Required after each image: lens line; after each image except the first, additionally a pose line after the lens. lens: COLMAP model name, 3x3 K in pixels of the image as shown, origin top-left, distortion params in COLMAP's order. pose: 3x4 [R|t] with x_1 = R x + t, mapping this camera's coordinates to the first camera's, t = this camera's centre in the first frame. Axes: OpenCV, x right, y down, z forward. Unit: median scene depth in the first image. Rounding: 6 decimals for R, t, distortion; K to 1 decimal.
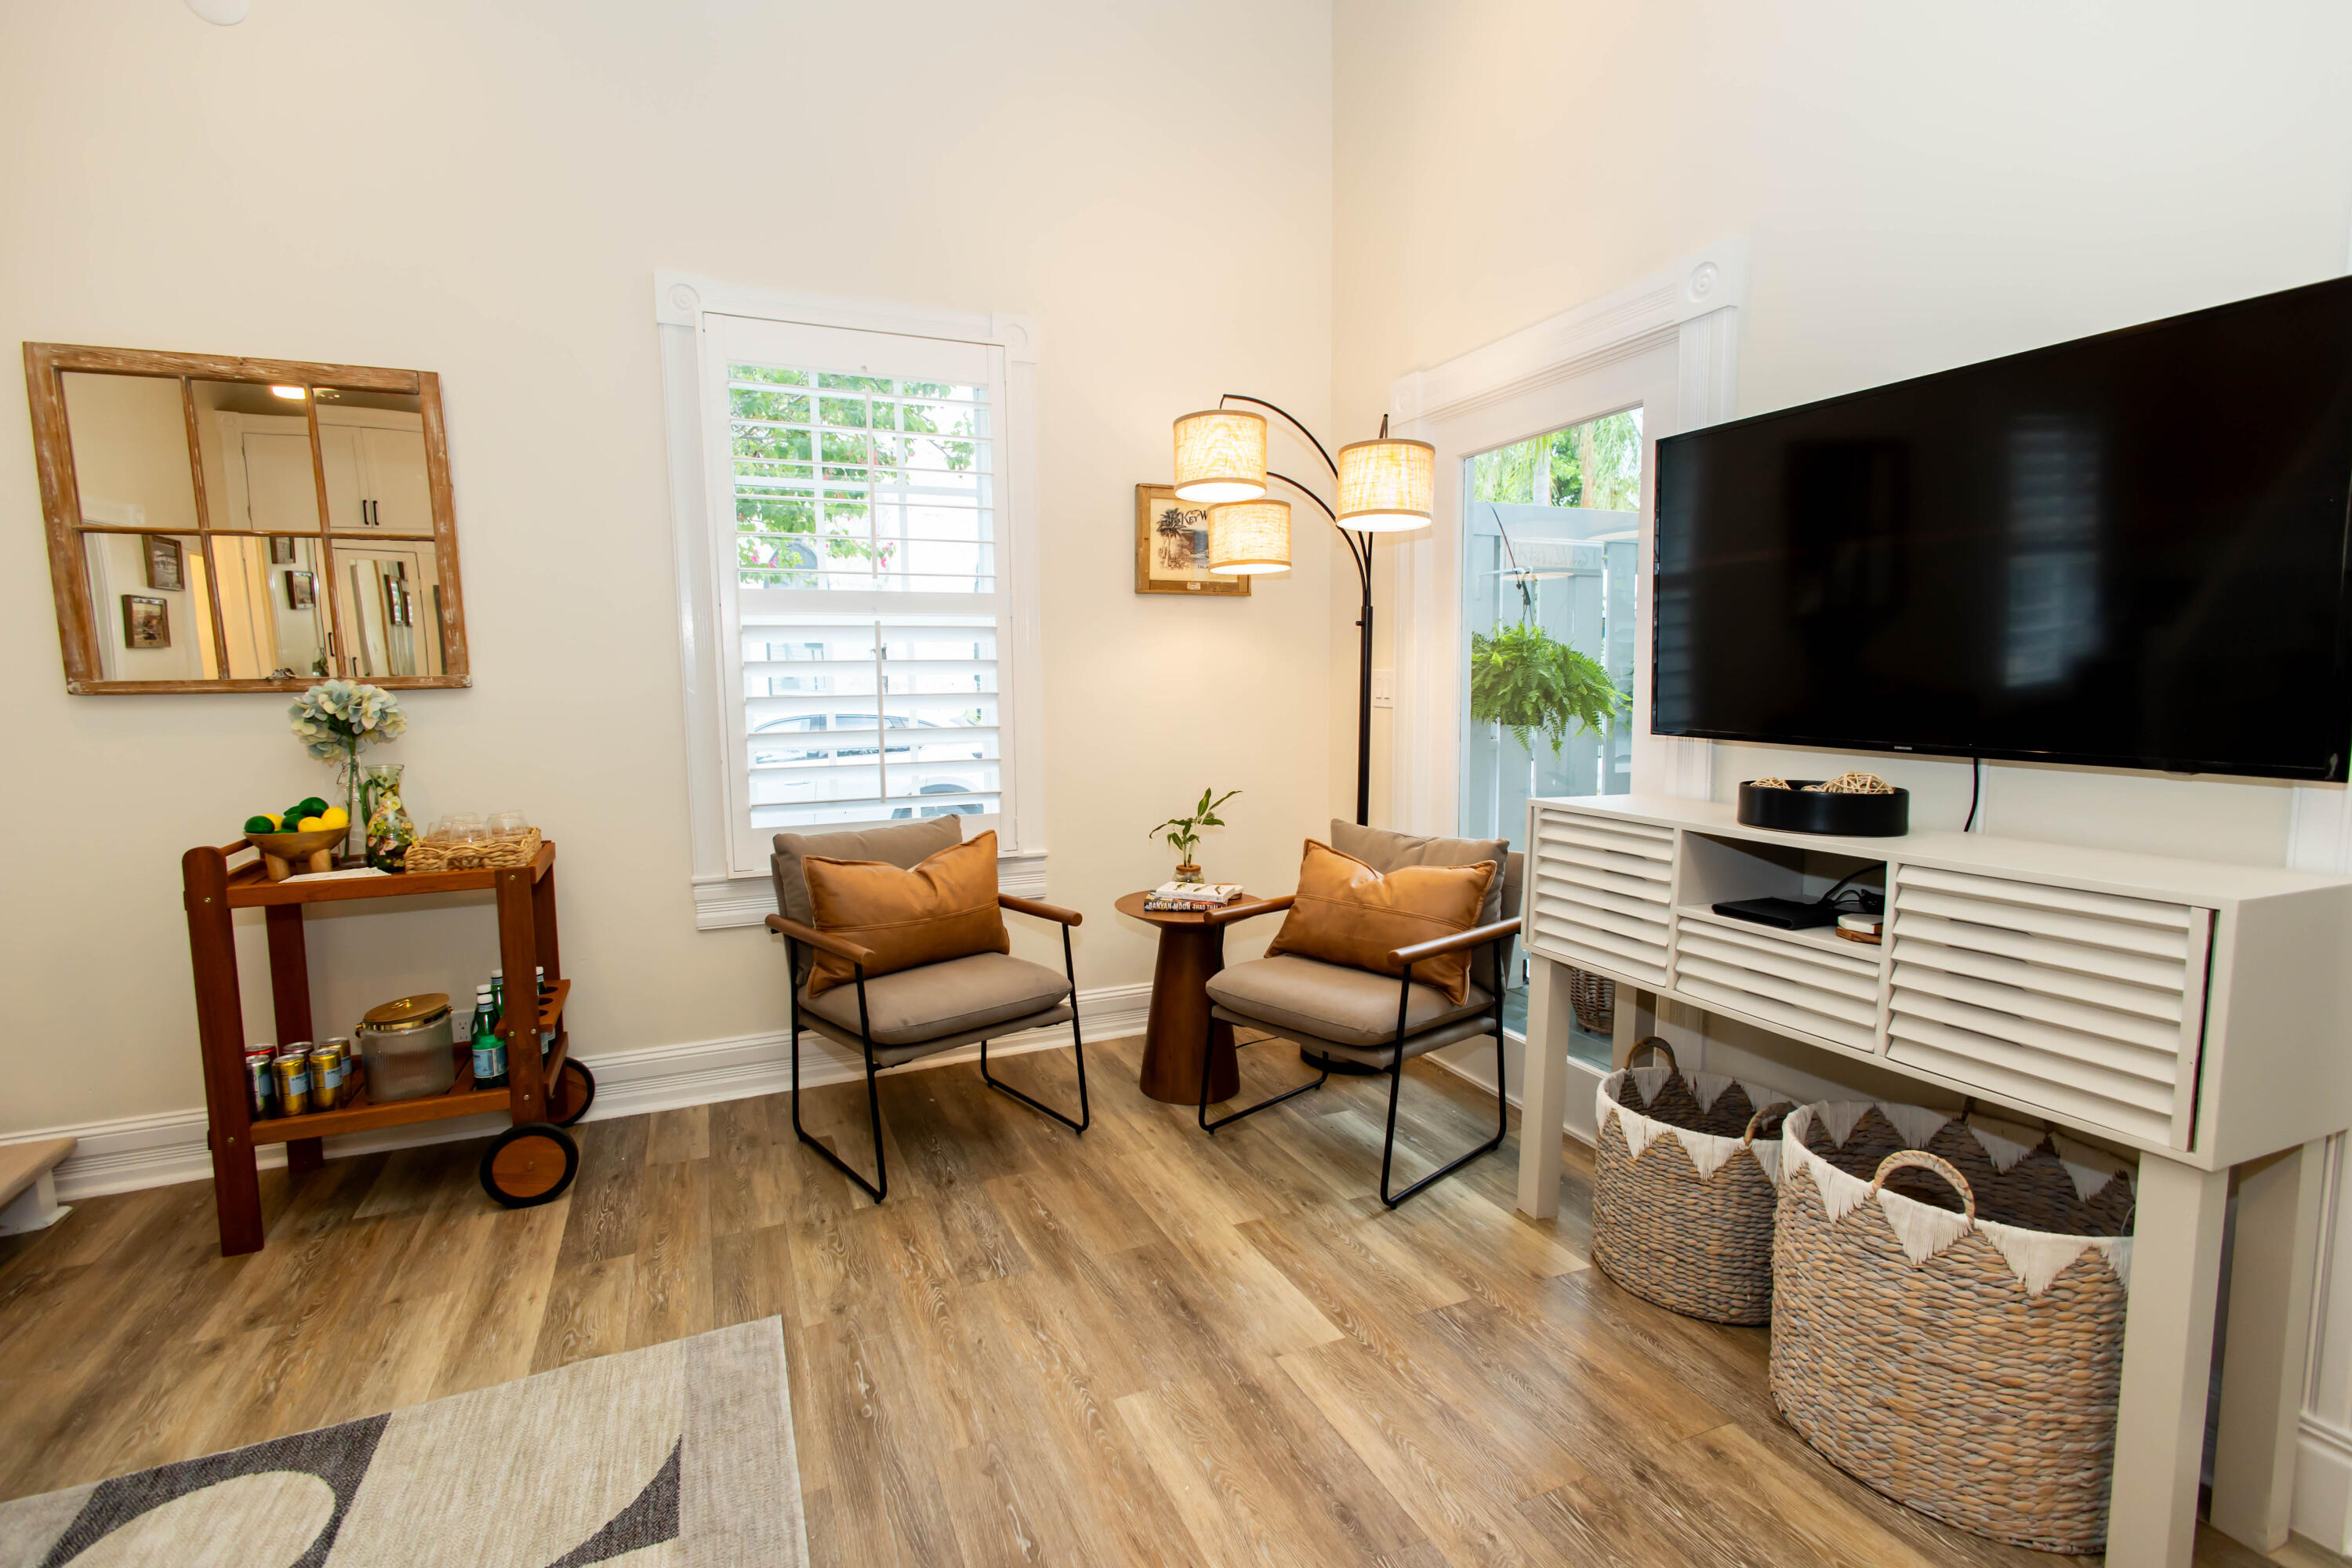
lens RADIAL K [[1088.5, 0, 1171.4], [0, 1088.5, 799.2], [0, 0, 1]] dist [0.004899, 0.000259]
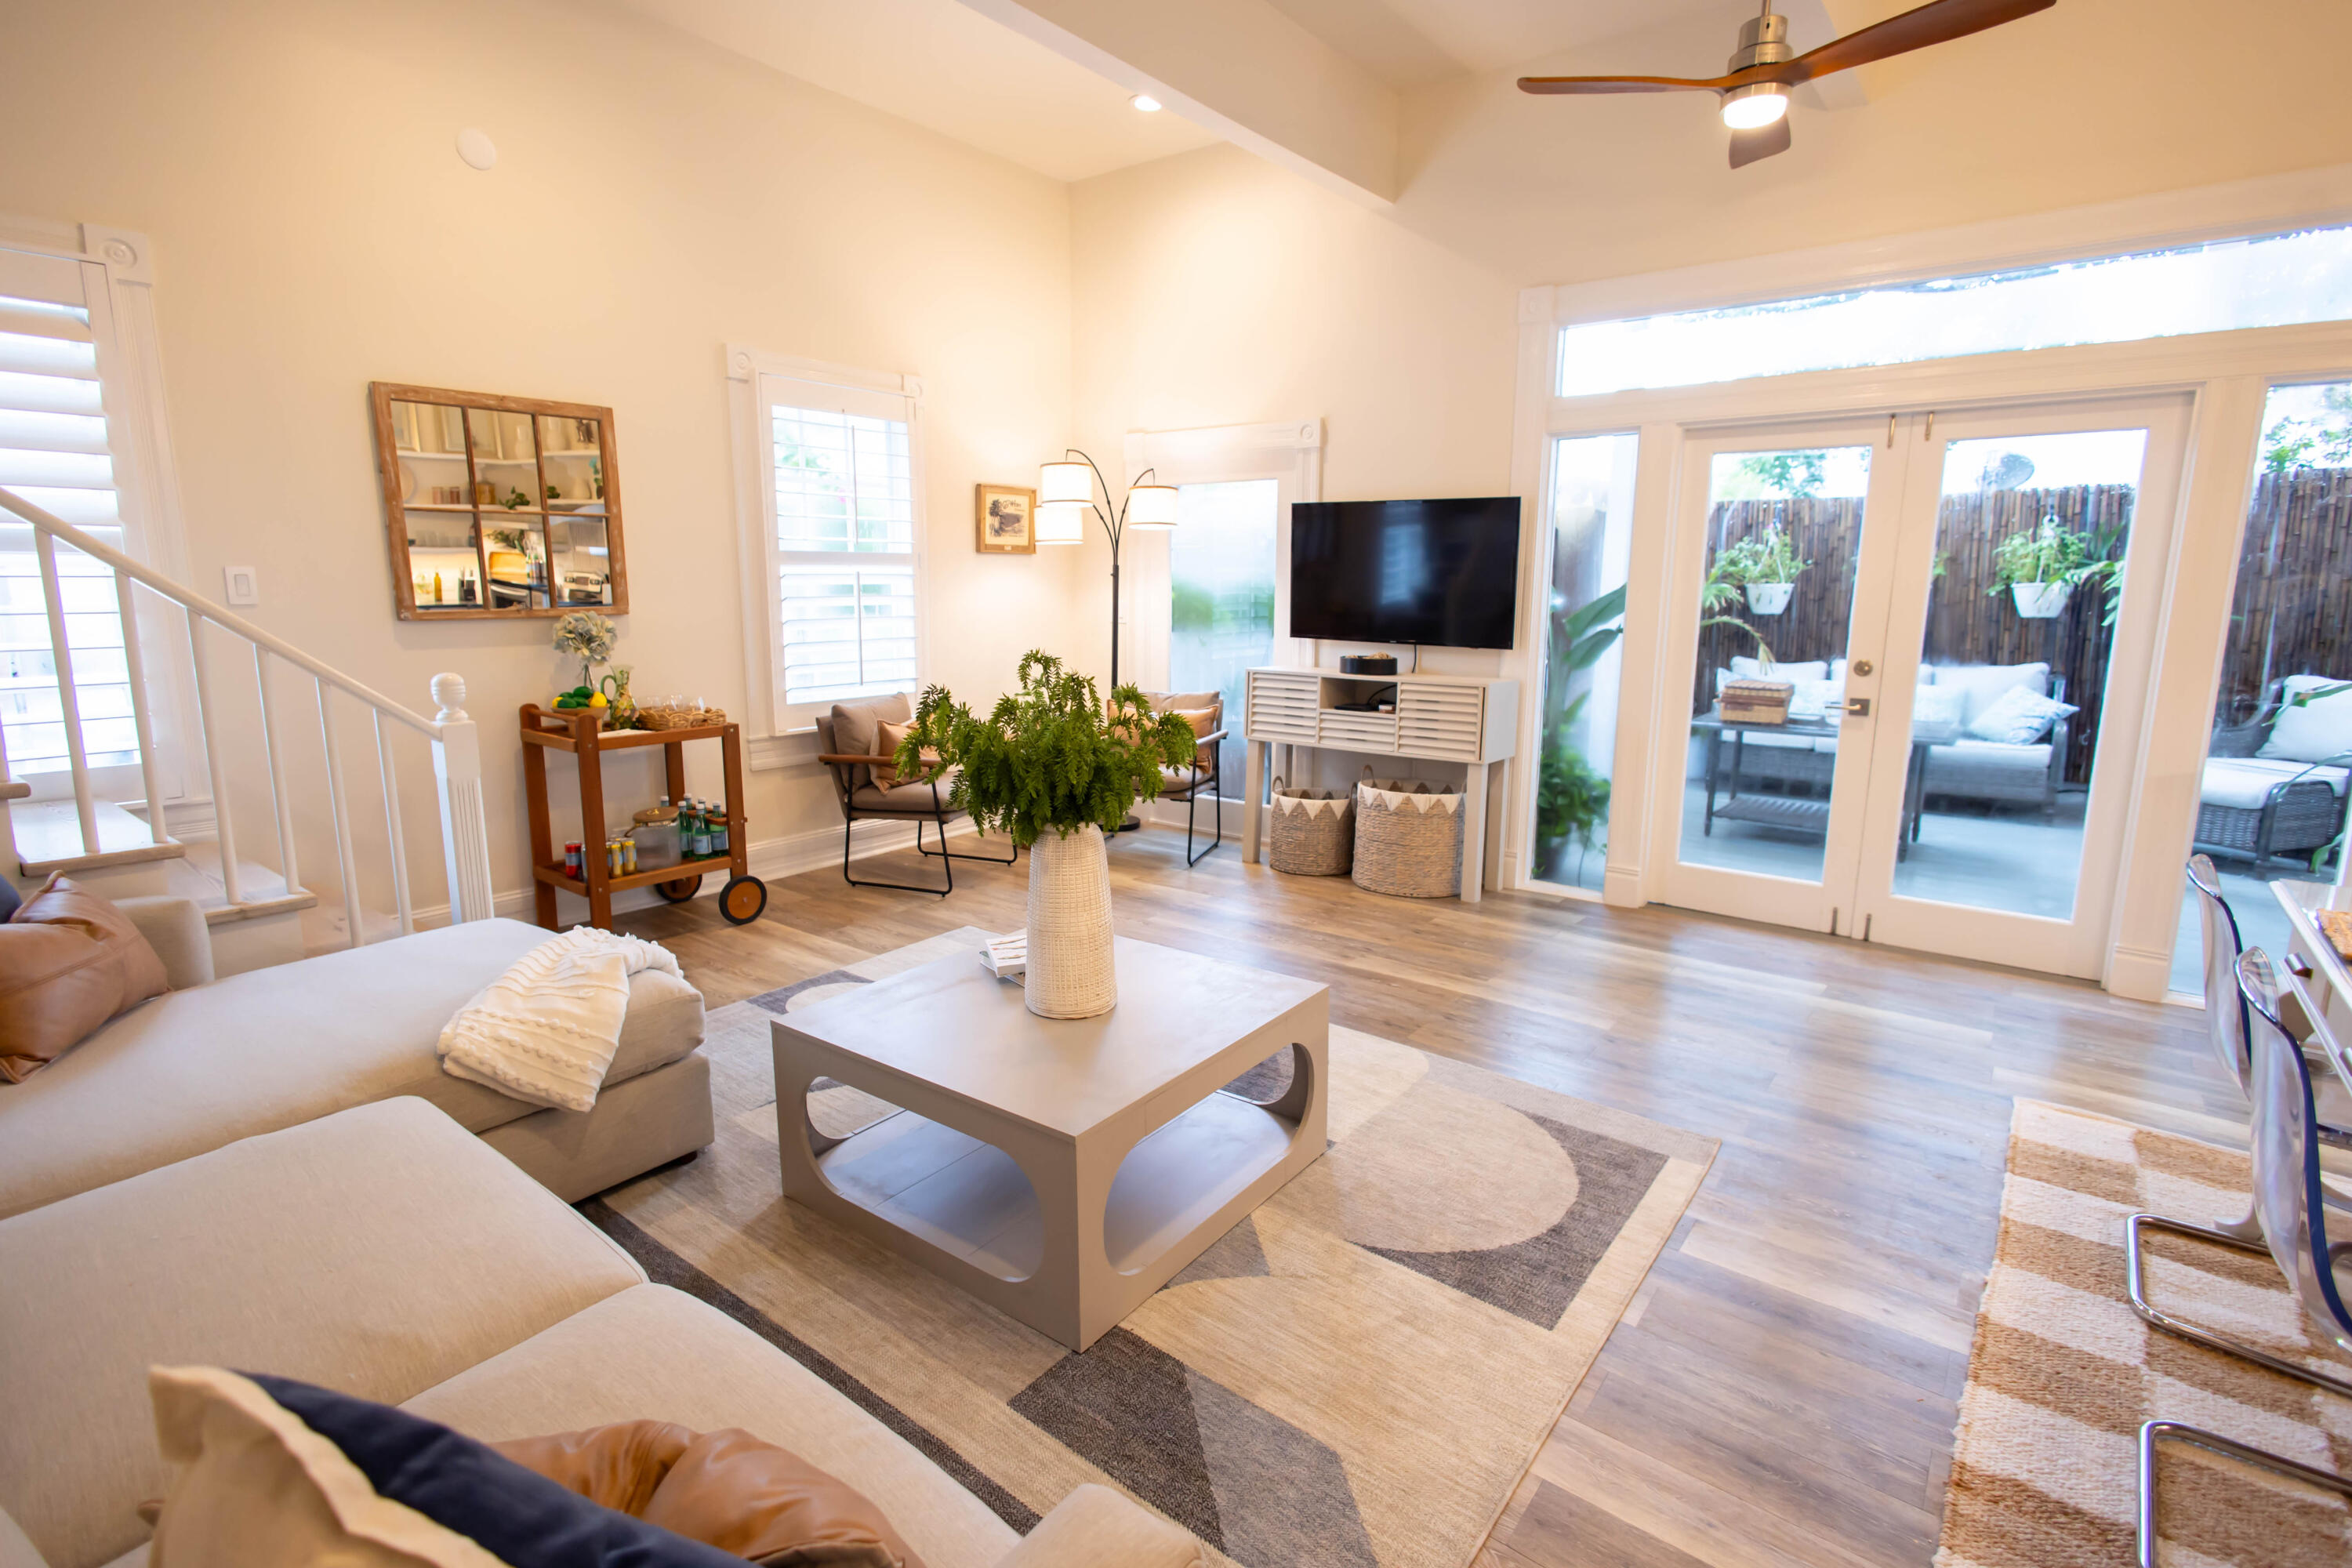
lens RADIAL K [[1159.4, 0, 1156.2], [0, 1159.4, 775.6], [0, 0, 1]] dist [0.003667, -0.000207]
pose [[0.877727, -0.065903, 0.474608, -0.896171], [0.037459, 0.996903, 0.069152, 0.044542], [-0.477695, -0.042919, 0.877477, -0.905665]]
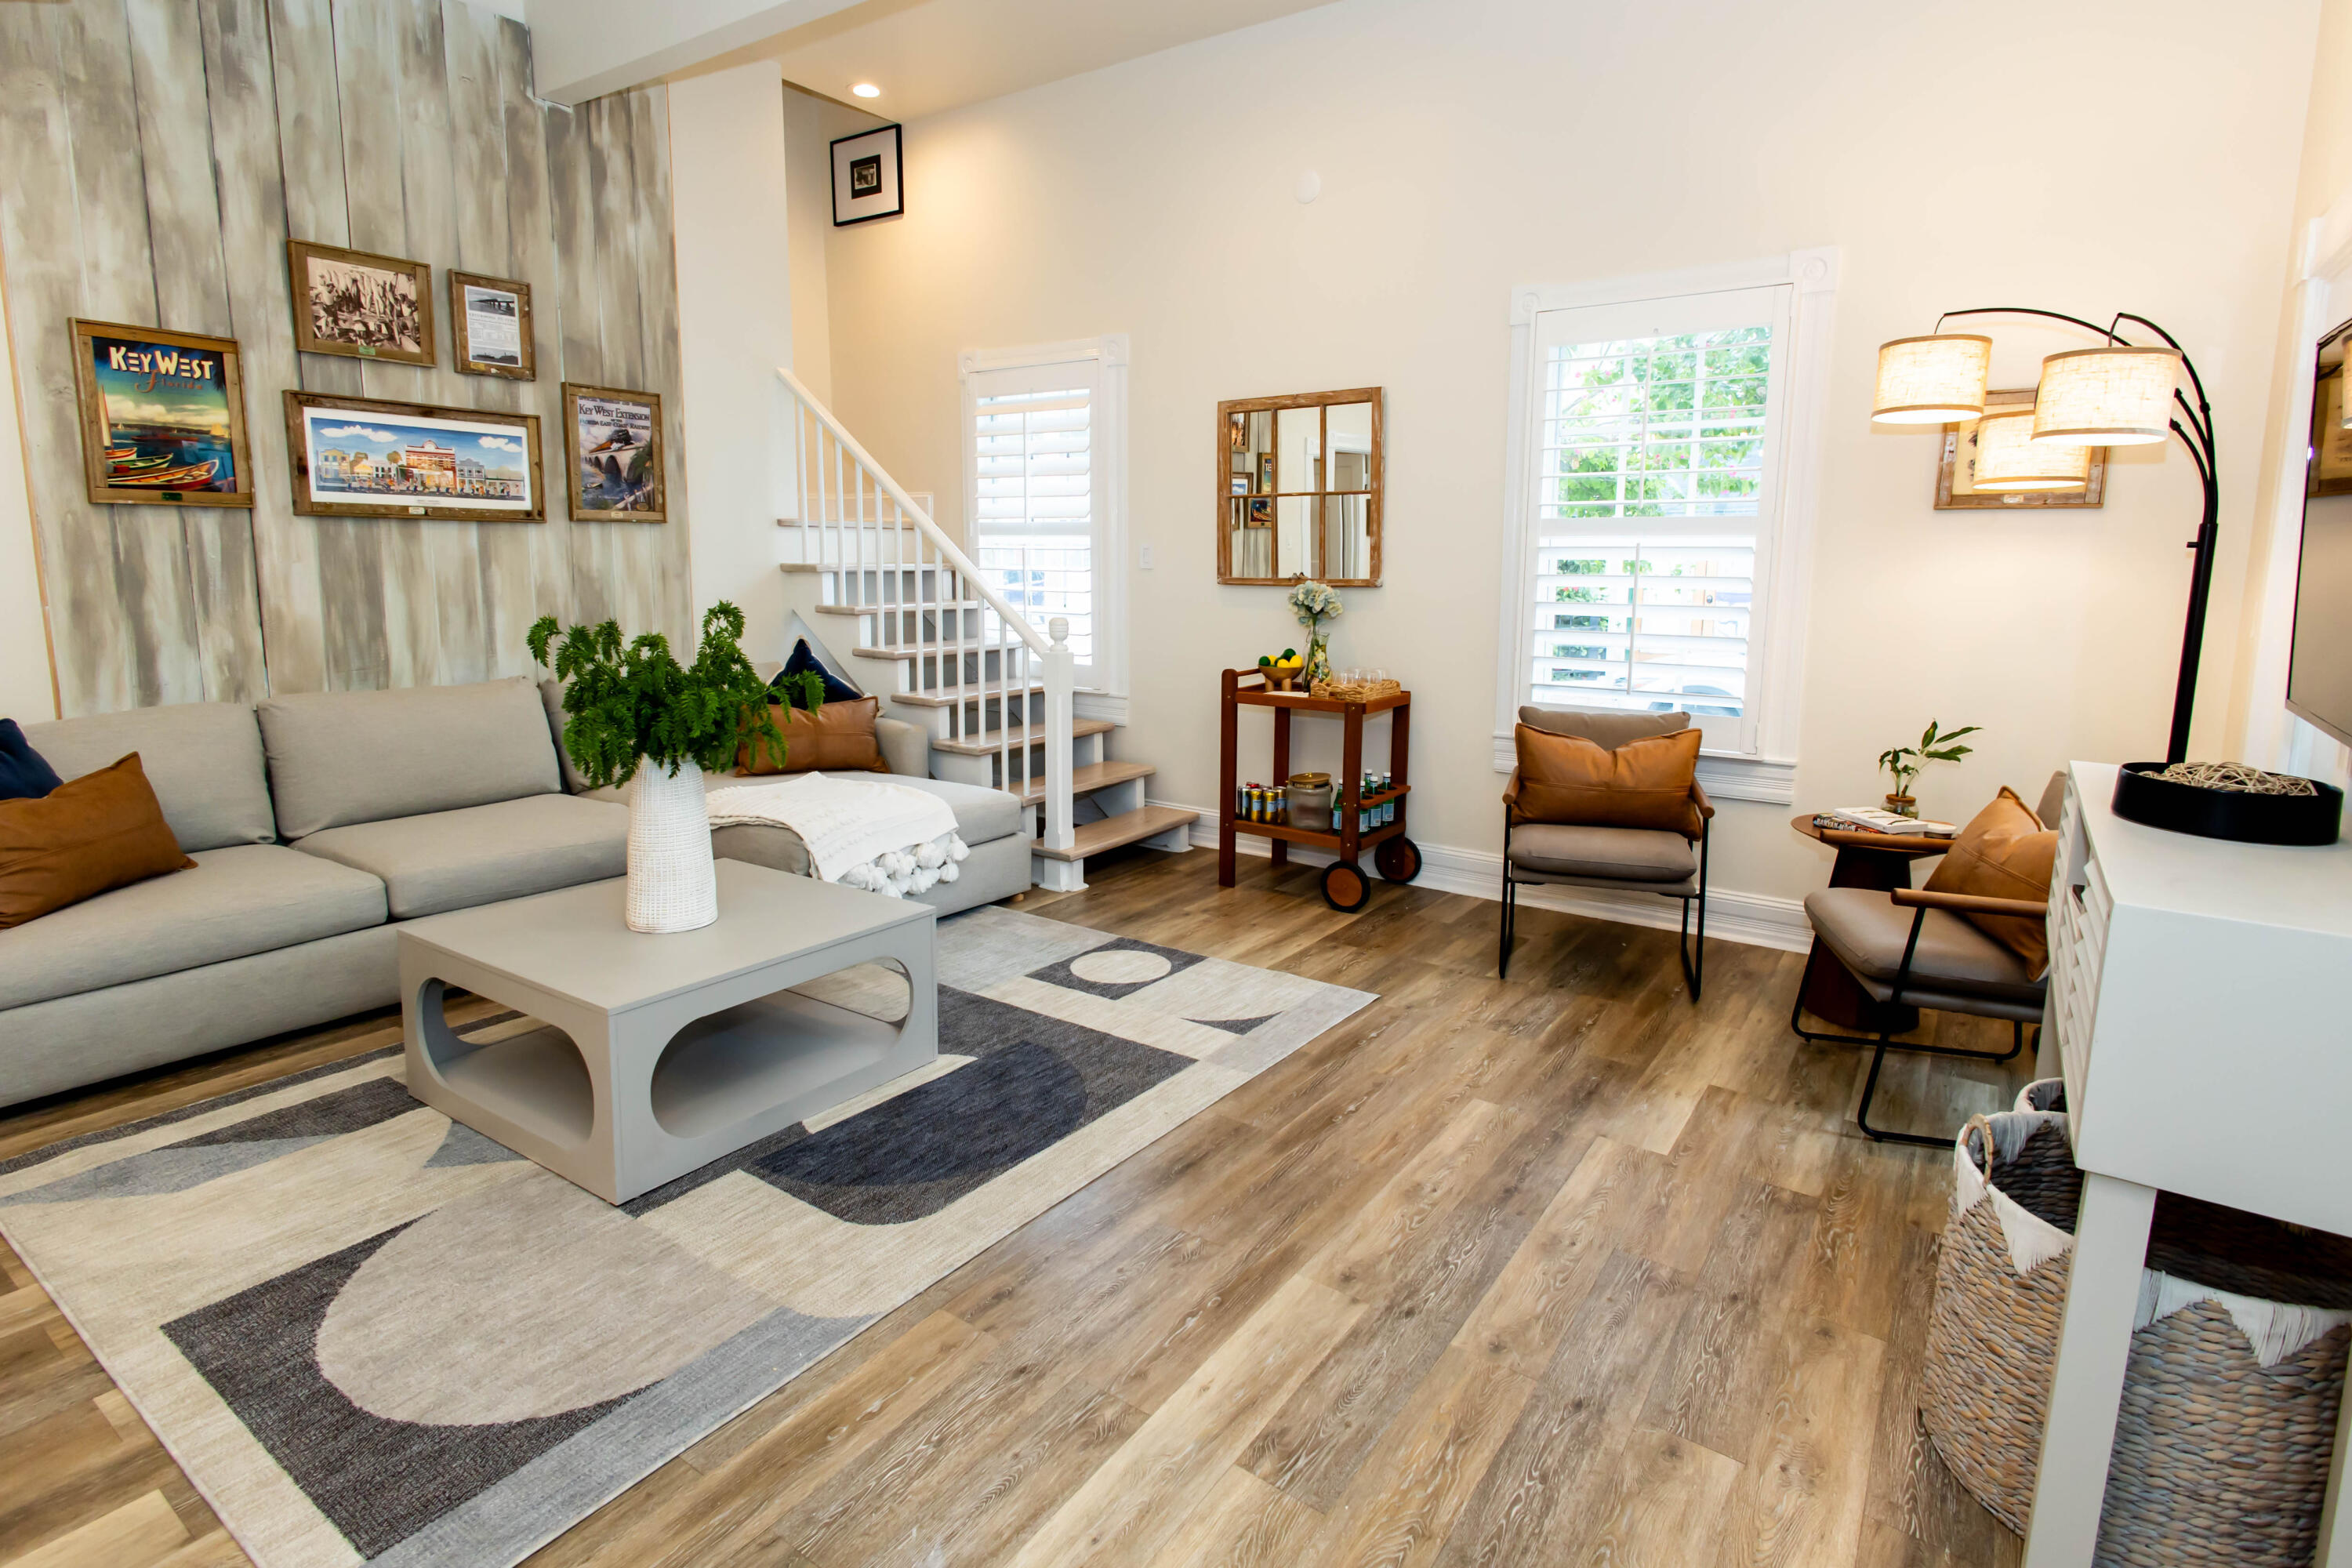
lens RADIAL K [[1159.4, 0, 1156.2], [0, 1159.4, 775.6], [0, 0, 1]] dist [0.003667, -0.000207]
pose [[0.509761, 0.175495, -0.842226, 0.711244], [-0.110216, 0.984228, 0.138375, -0.035284], [0.853227, 0.022288, 0.521064, -0.143487]]
